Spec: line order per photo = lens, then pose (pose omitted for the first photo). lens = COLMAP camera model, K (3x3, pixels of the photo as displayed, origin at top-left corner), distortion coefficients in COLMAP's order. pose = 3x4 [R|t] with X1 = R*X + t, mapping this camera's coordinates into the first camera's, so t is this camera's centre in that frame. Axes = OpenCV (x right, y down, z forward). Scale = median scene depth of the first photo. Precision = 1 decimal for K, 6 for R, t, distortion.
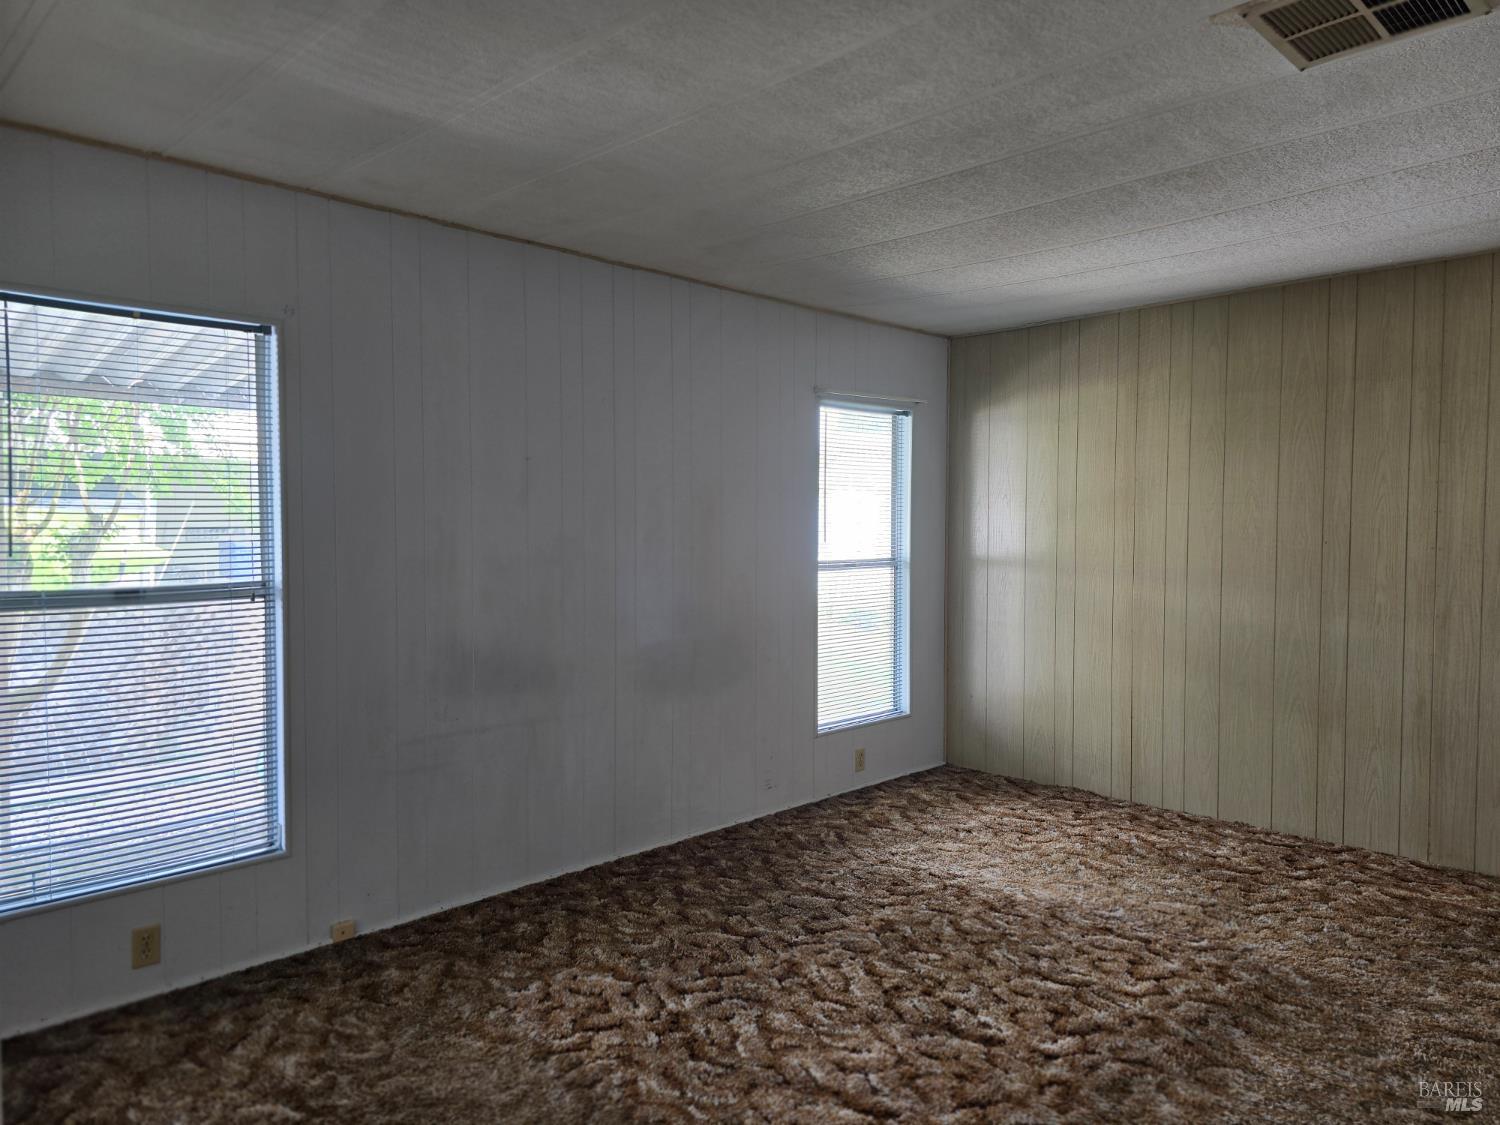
lens RADIAL K [[1009.1, 0, 742.1], [0, 1009.1, 561.3], [0, 0, 1]] dist [0.049718, -0.040700]
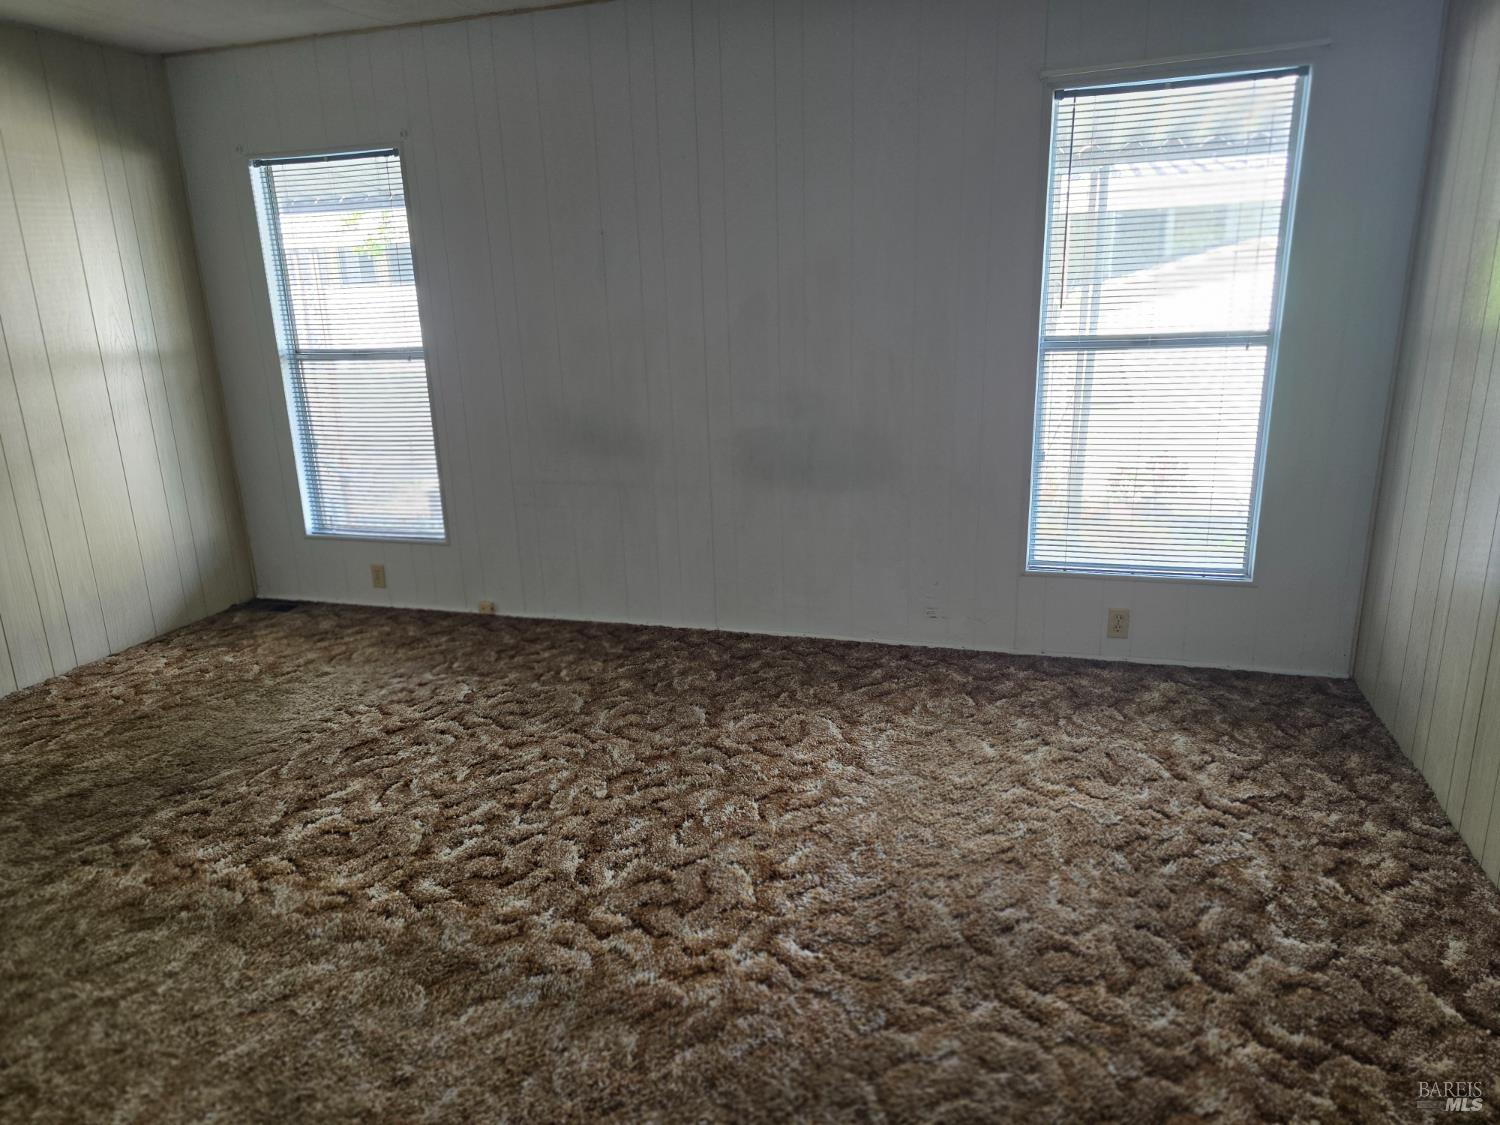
lens RADIAL K [[1009.1, 0, 741.7], [0, 1009.1, 568.1], [0, 0, 1]] dist [0.049718, -0.040700]
pose [[0.471724, 0.221073, -0.853582, 0.806632], [-0.003036, 0.968461, 0.249148, -0.027974], [0.881741, -0.114938, 0.457517, 0.592109]]
